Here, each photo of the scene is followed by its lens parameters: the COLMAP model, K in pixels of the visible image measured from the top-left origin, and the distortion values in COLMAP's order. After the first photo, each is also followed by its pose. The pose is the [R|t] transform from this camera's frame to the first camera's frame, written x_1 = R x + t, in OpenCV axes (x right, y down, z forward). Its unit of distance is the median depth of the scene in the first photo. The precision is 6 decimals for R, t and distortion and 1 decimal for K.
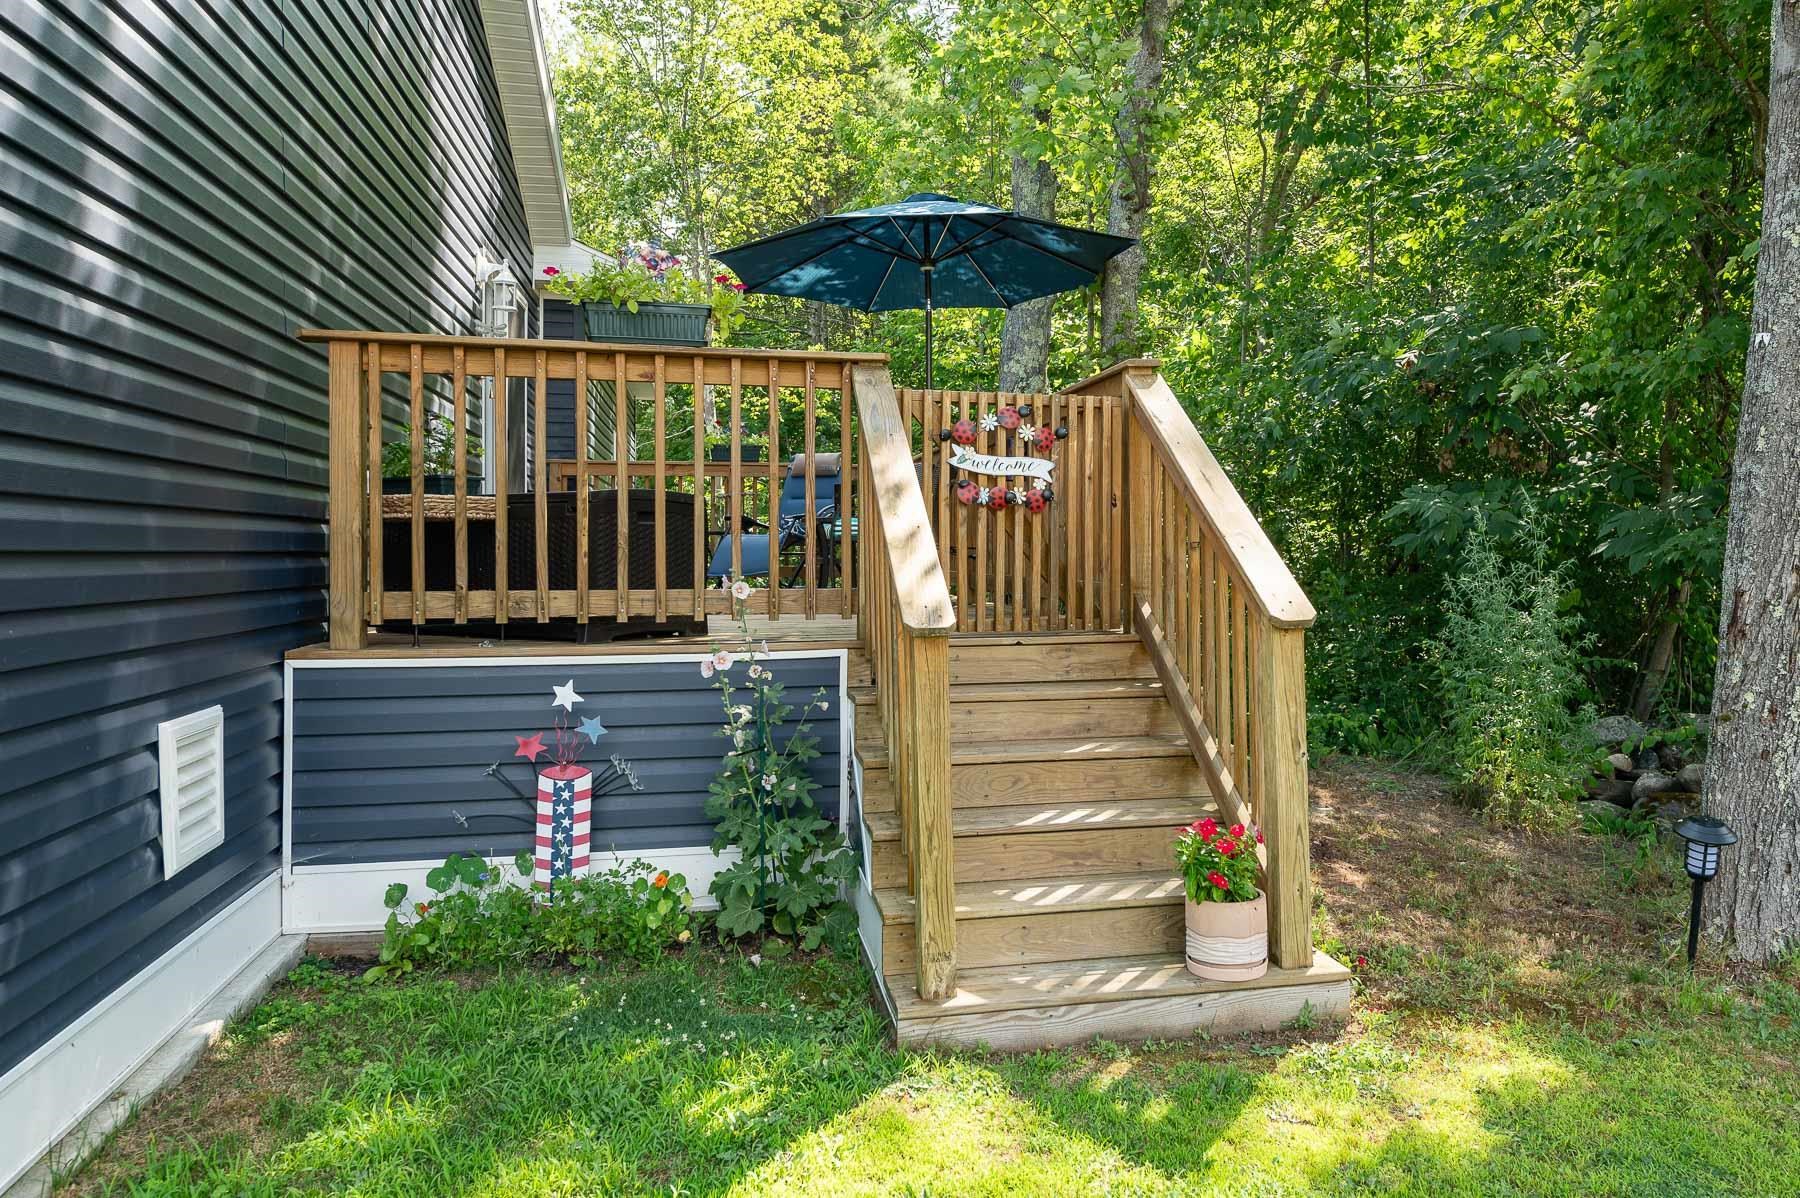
lens RADIAL K [[1268.5, 0, 1000.9], [0, 1268.5, 533.8], [0, 0, 1]] dist [0.025545, -0.005910]
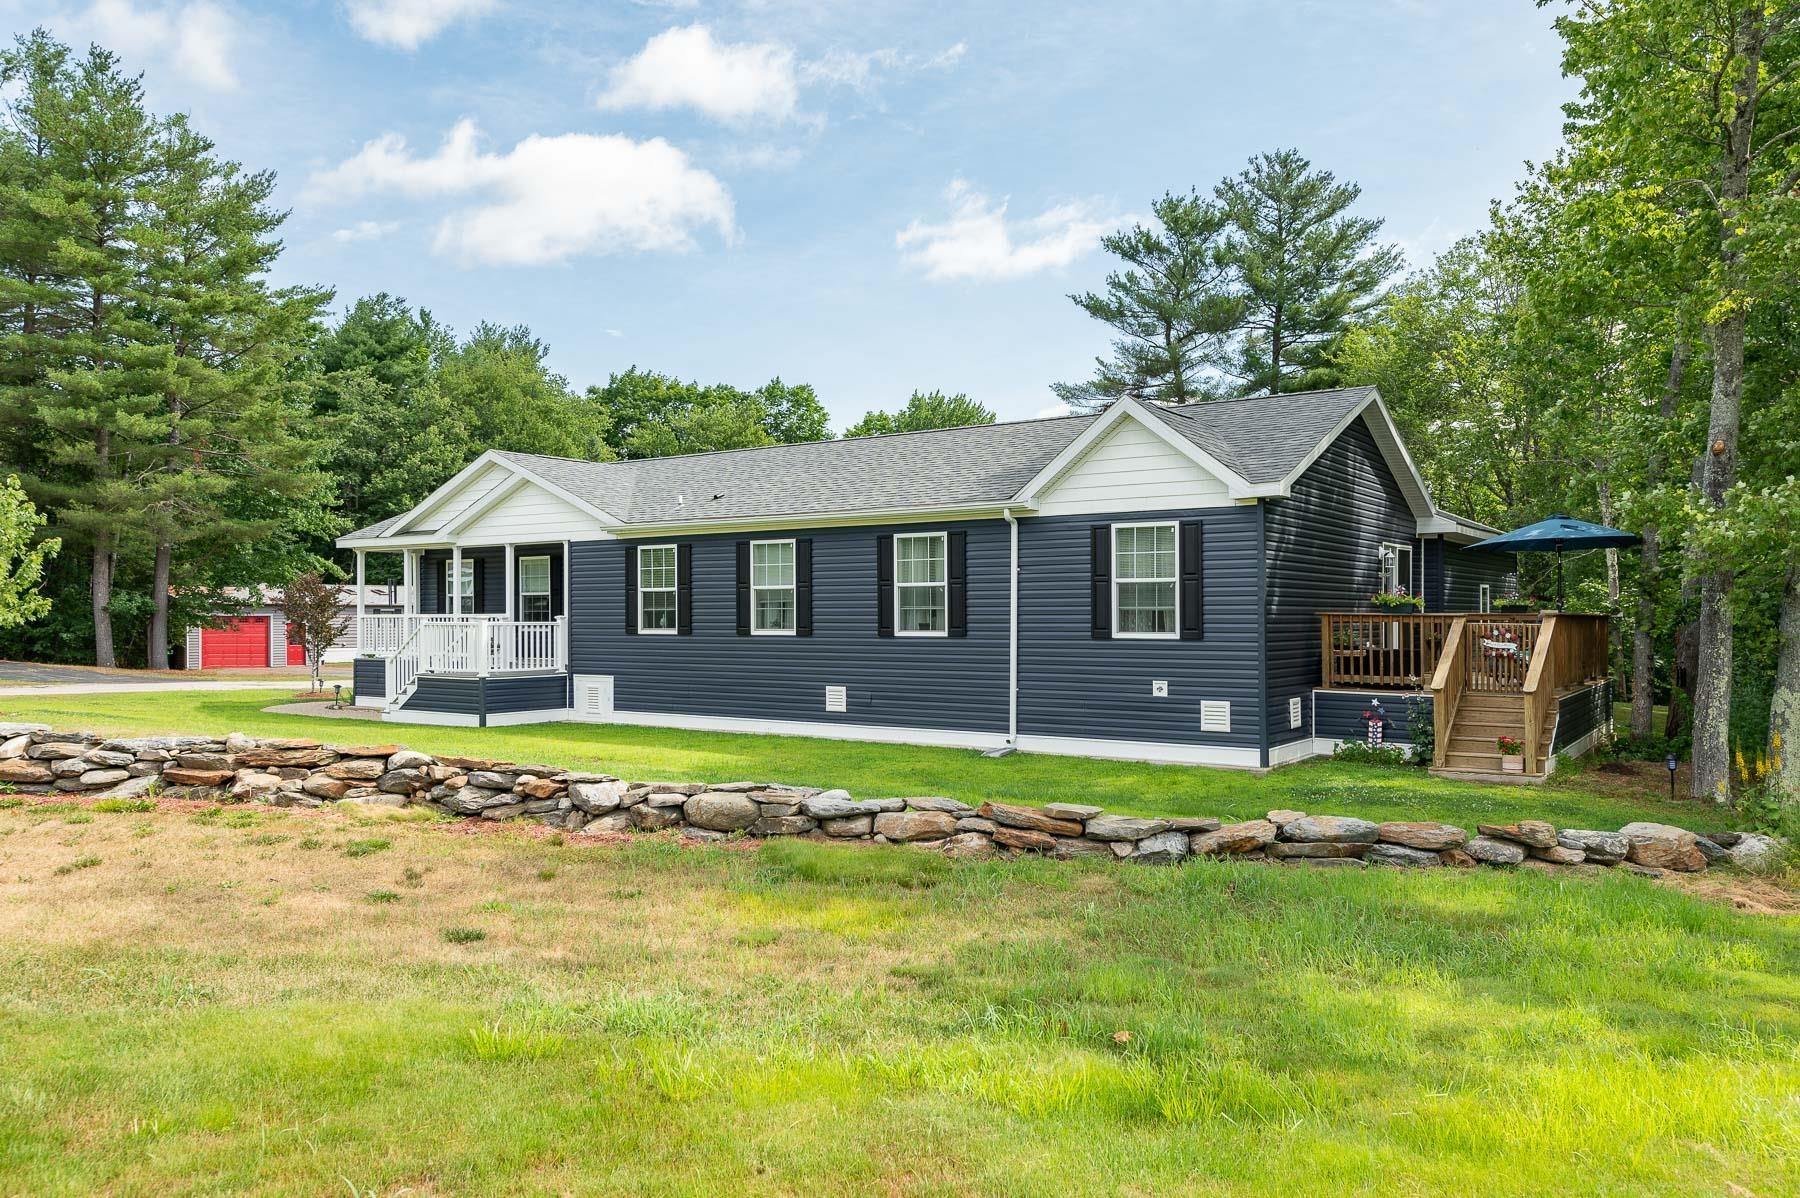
lens RADIAL K [[1276.3, 0, 900.0], [0, 1276.3, 599.0], [0, 0, 1]] dist [-0.000758, 0.001475]
pose [[0.668155, -0.001160, -0.744021, 1.656570], [0.003528, 0.999992, 0.001609, -0.211786], [0.744014, -0.003700, 0.668154, -2.815373]]
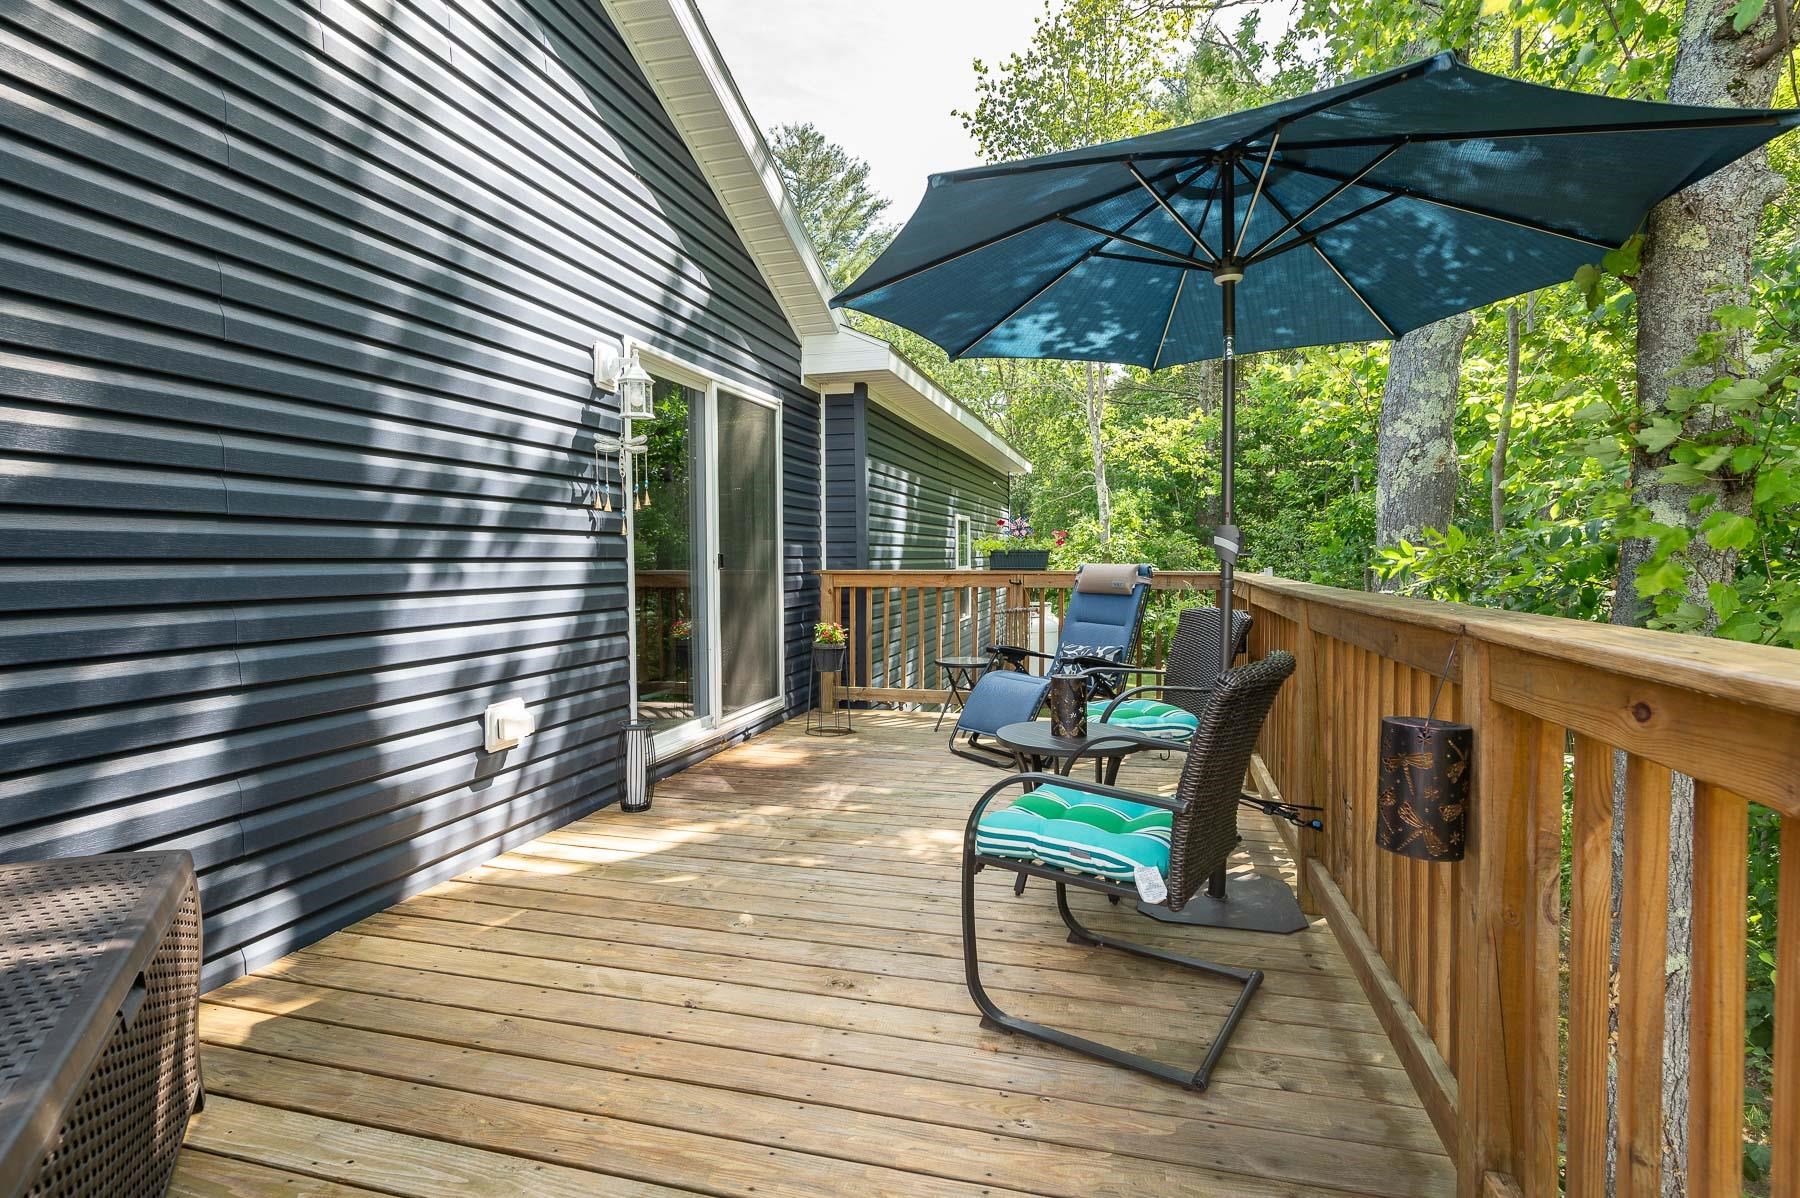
lens RADIAL K [[882.7, 0, 900.0], [0, 882.7, 599.0], [0, 0, 1]] dist [0.003430, 0.000931]
pose [[0.879702, 0.023443, -0.474947, 0.000100], [0.005852, 0.998175, 0.060107, -0.178591], [0.475489, -0.055656, 0.877959, 1.098678]]
